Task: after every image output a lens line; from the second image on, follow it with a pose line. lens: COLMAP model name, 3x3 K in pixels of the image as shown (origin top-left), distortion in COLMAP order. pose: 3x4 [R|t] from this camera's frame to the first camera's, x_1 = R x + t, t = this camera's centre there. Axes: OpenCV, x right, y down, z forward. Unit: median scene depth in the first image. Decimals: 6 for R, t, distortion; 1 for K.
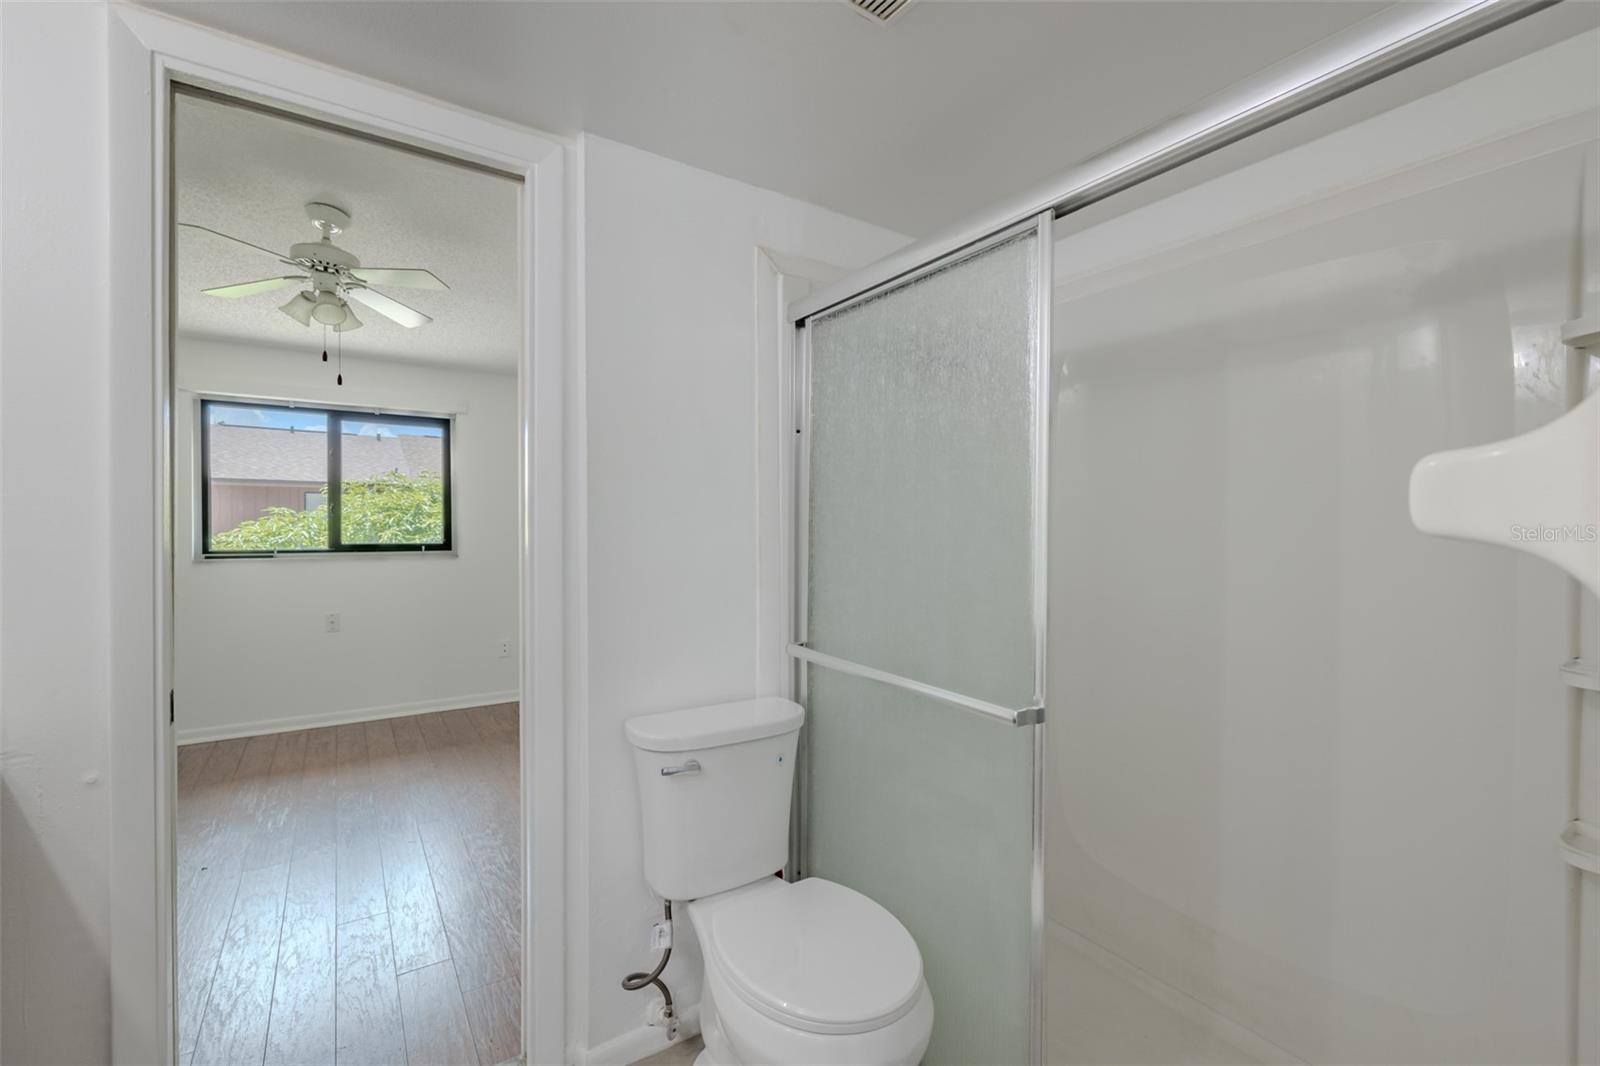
lens RADIAL K [[679.3, 0, 793.6], [0, 679.3, 533.6], [0, 0, 1]] dist [-0.001359, 0.001332]
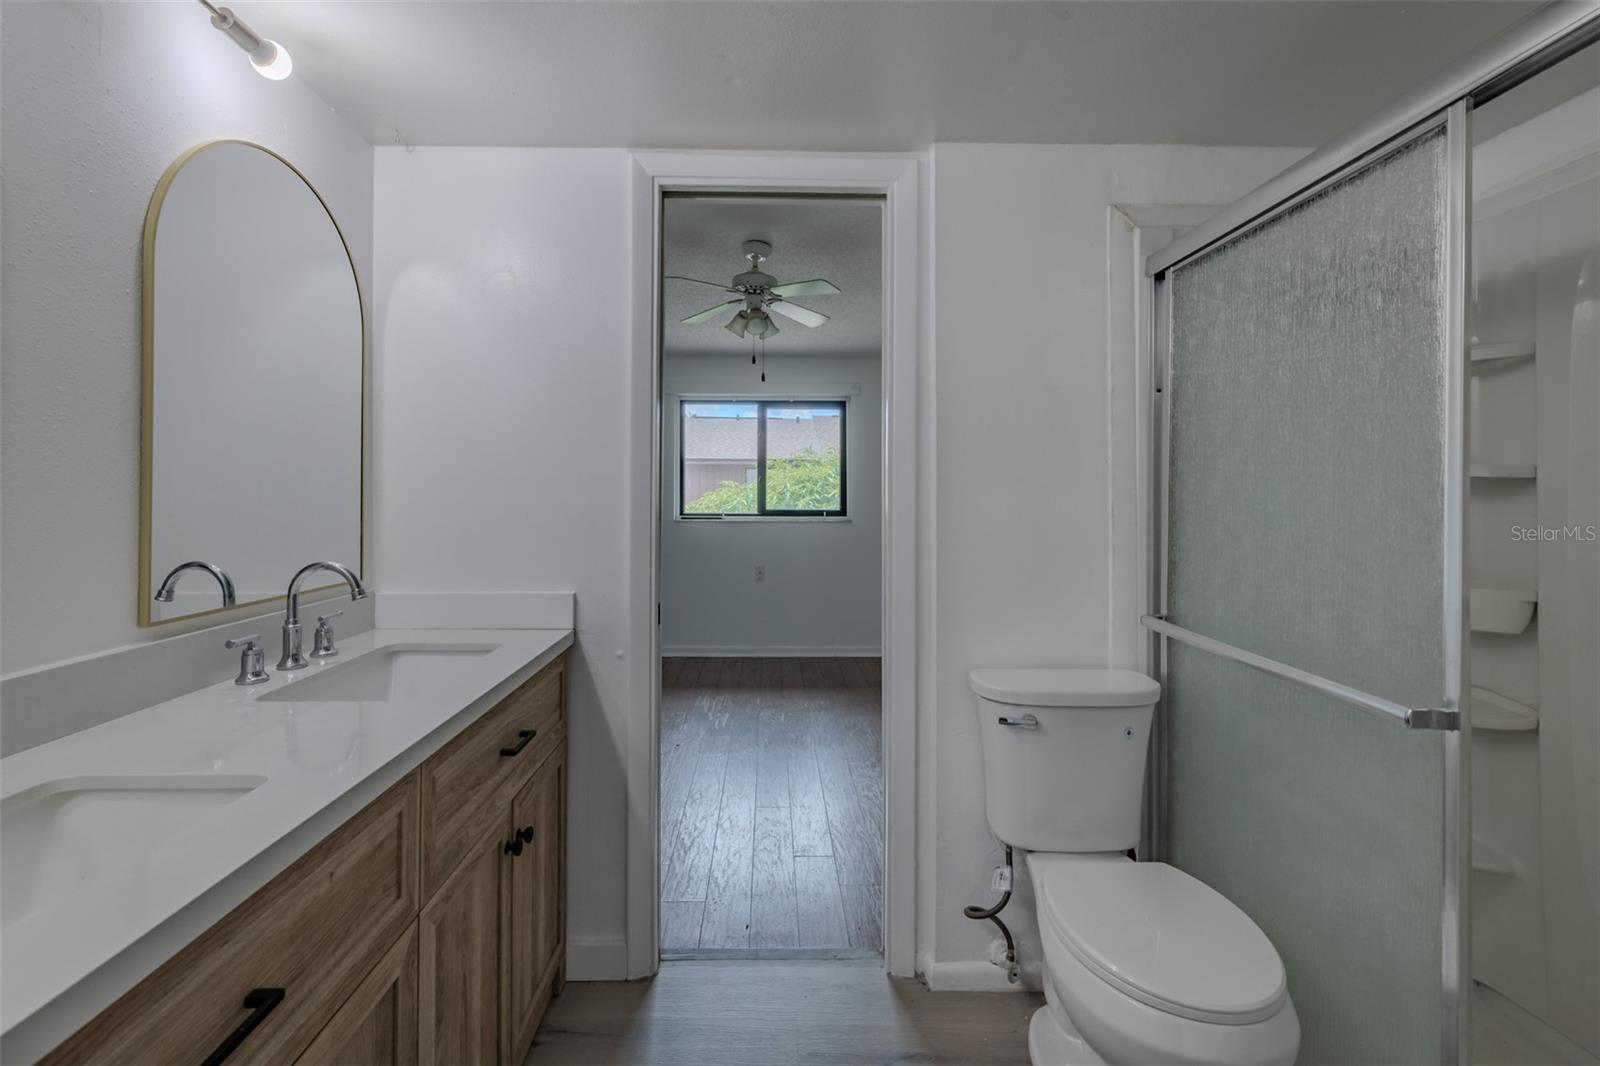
lens RADIAL K [[679.3, 0, 778.5], [0, 679.3, 497.0], [0, 0, 1]] dist [-0.001359, 0.001332]
pose [[0.839492, 0.002717, -0.543365, 0.075869], [-0.008134, 0.999938, -0.007566, 0.007916], [0.543311, 0.010772, 0.839463, -0.072879]]
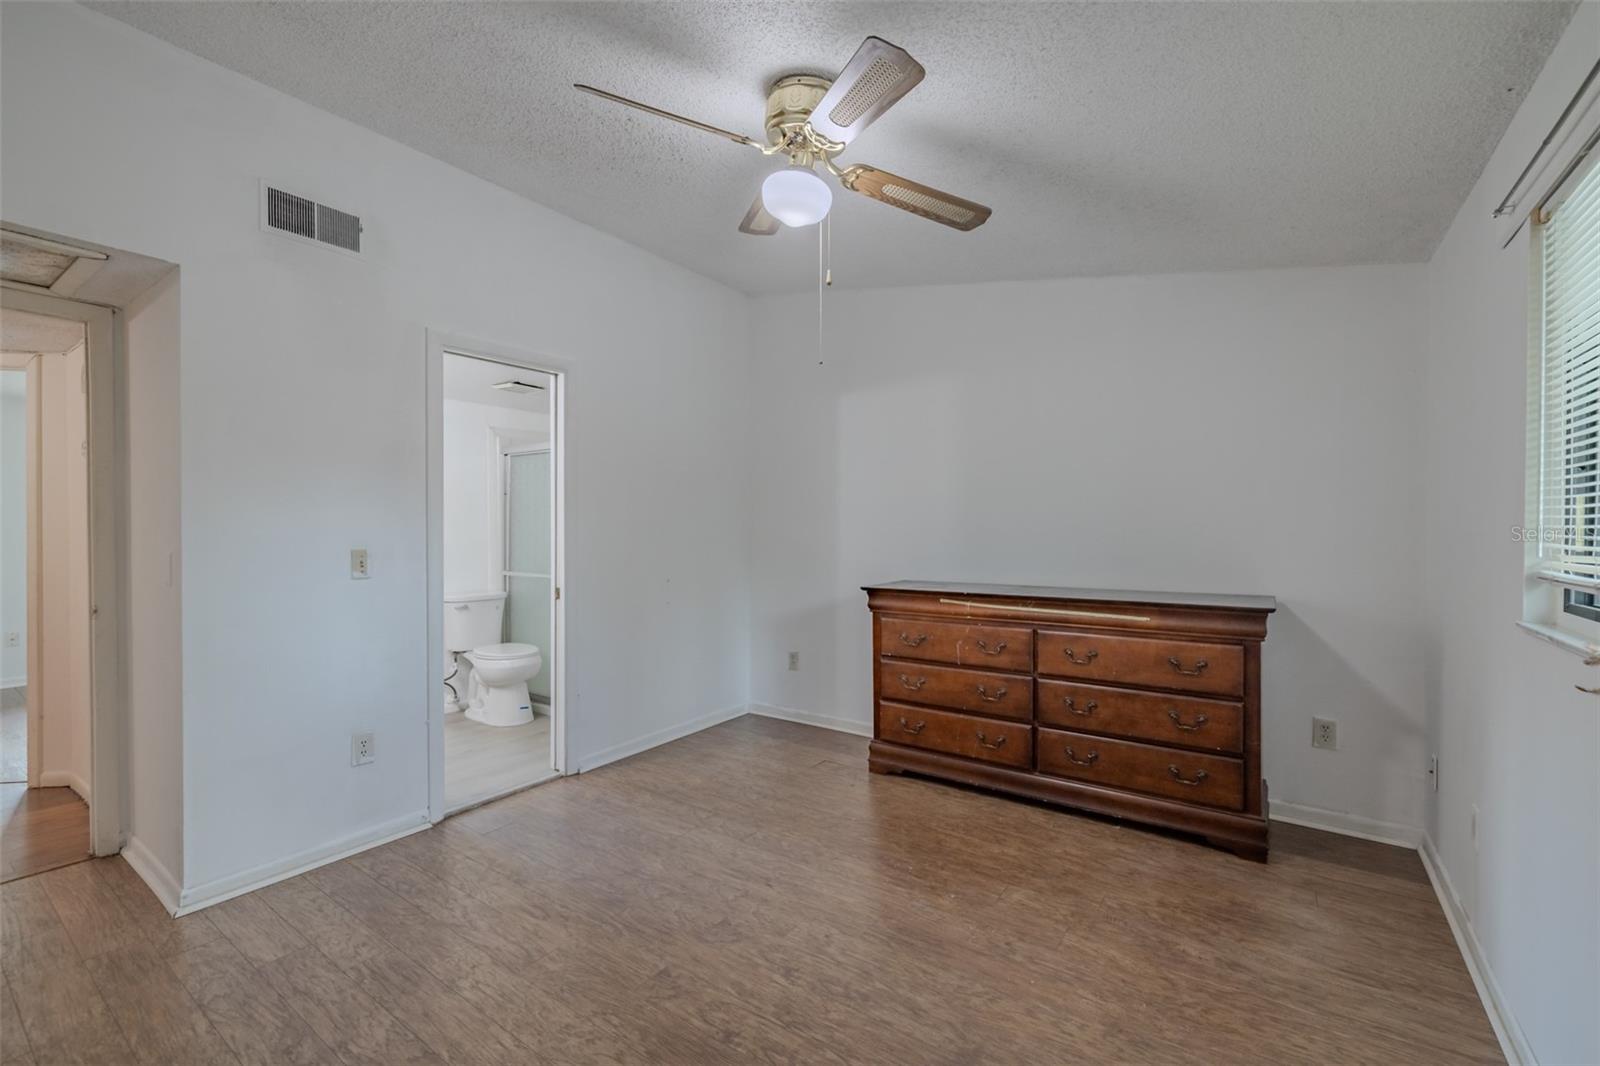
lens RADIAL K [[679.3, 0, 803.9], [0, 679.3, 544.3], [0, 0, 1]] dist [-0.001359, 0.001332]
pose [[0.933374, -0.002485, 0.358896, 0.147507], [0.001651, 0.999995, 0.002632, 0.052208], [-0.358901, -0.001864, 0.933374, -2.000157]]
